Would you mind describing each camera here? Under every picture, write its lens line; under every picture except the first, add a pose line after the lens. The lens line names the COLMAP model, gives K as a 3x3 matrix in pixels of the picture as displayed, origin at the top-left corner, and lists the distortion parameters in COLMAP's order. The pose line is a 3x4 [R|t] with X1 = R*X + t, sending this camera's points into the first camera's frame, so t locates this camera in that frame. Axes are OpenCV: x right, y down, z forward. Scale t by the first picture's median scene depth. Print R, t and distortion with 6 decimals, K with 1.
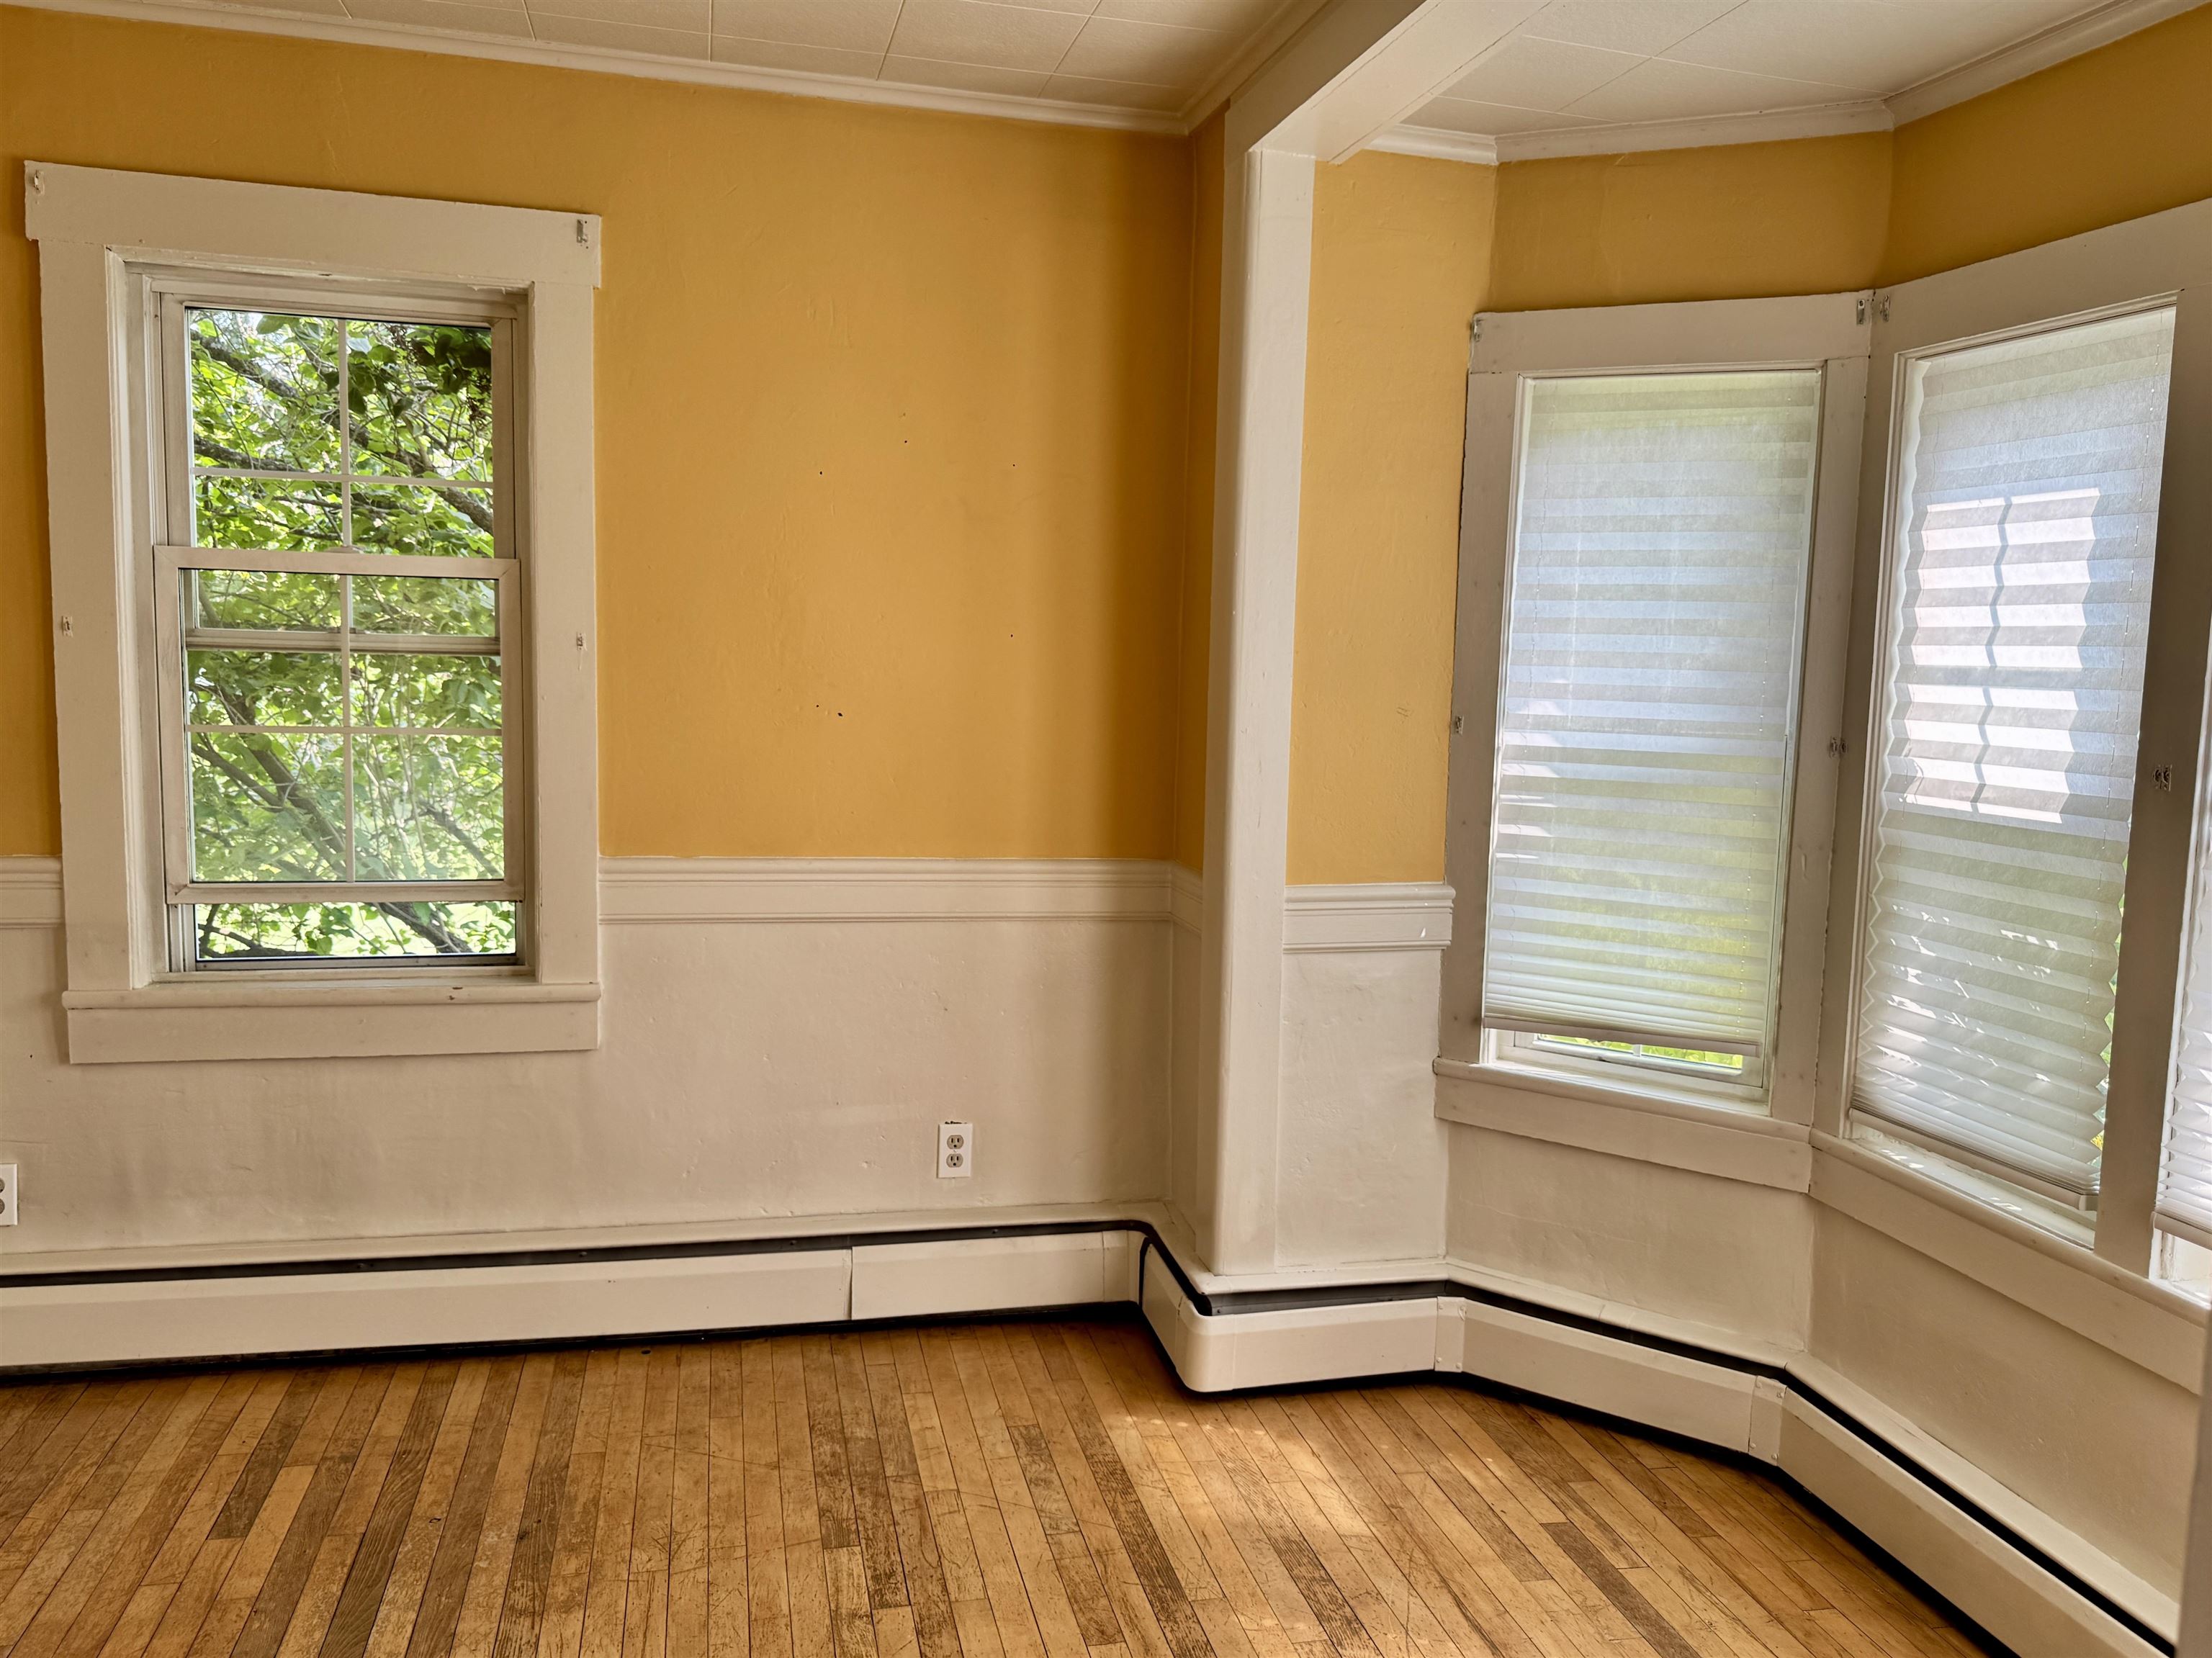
lens RADIAL K [[1569.1, 0, 1092.8], [0, 1569.1, 850.3], [0, 0, 1]] dist [0.047027, -0.057152]
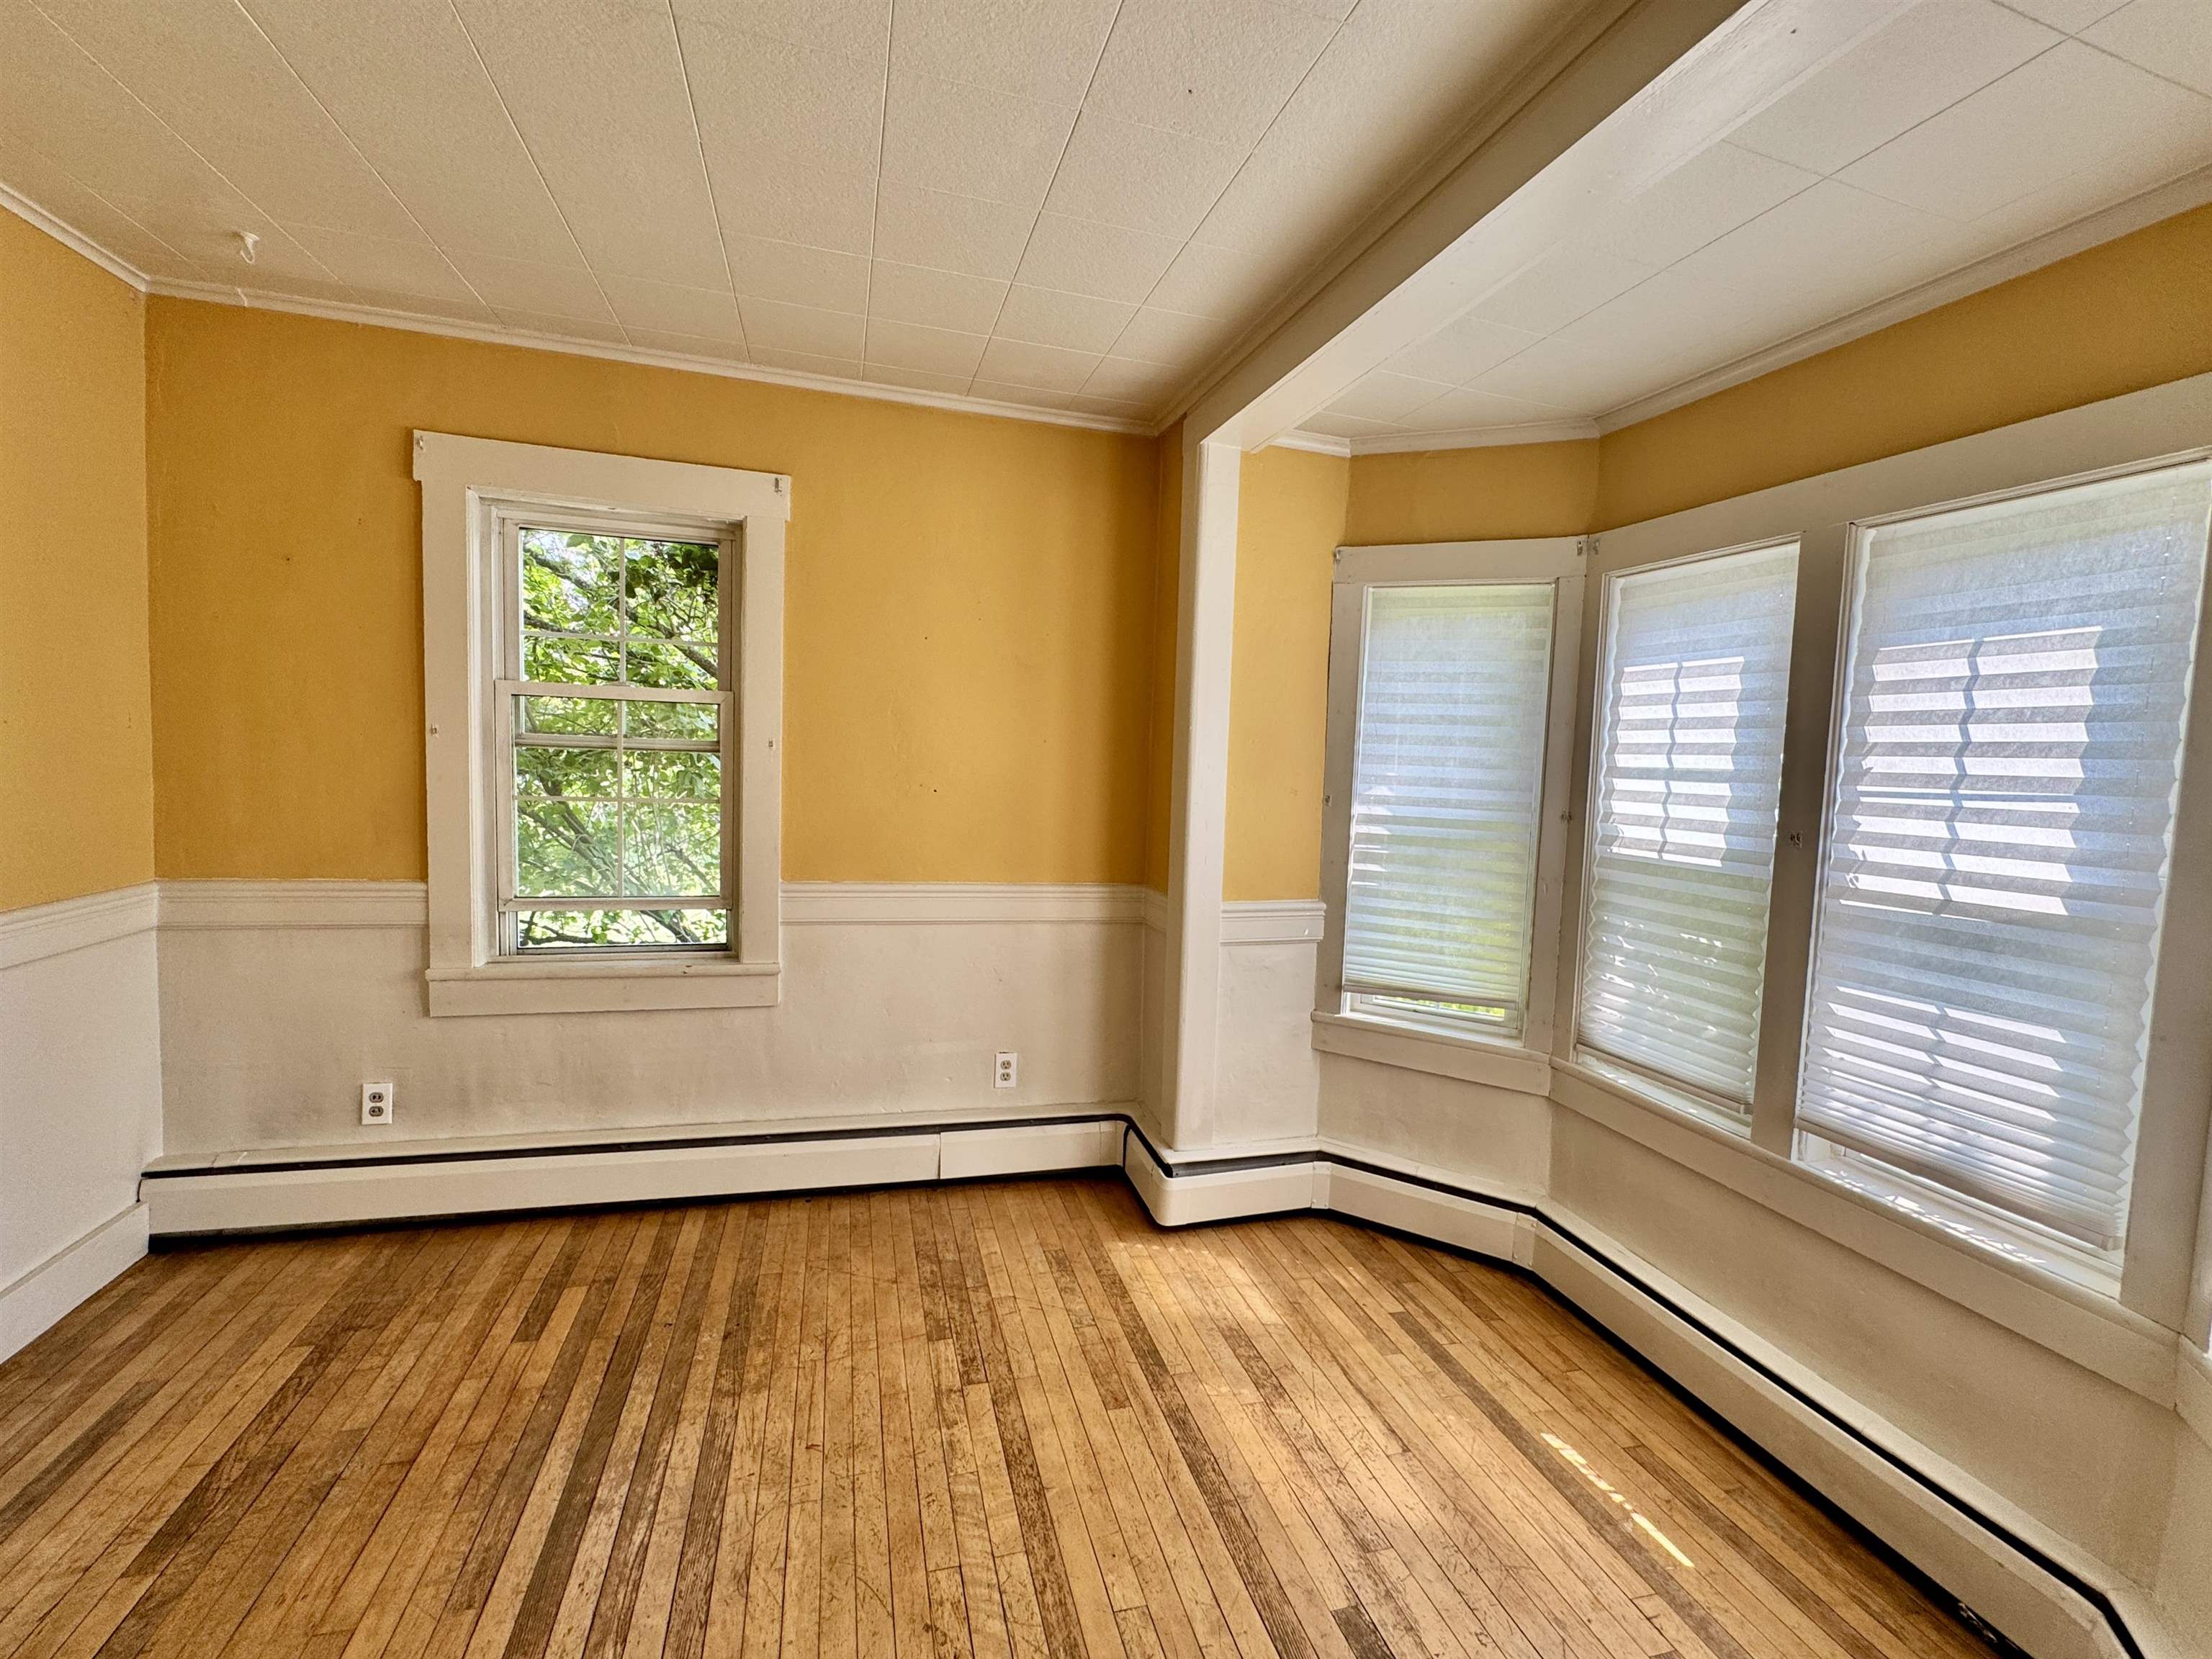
lens RADIAL K [[885.3, 0, 1085.9], [0, 885.3, 843.1], [0, 0, 1]] dist [-0.002528, 0.000678]
pose [[0.999184, 0.005480, 0.040024, -0.051262], [-0.004261, 0.999526, -0.030485, -0.009412], [-0.040172, 0.030289, 0.998734, 0.122081]]
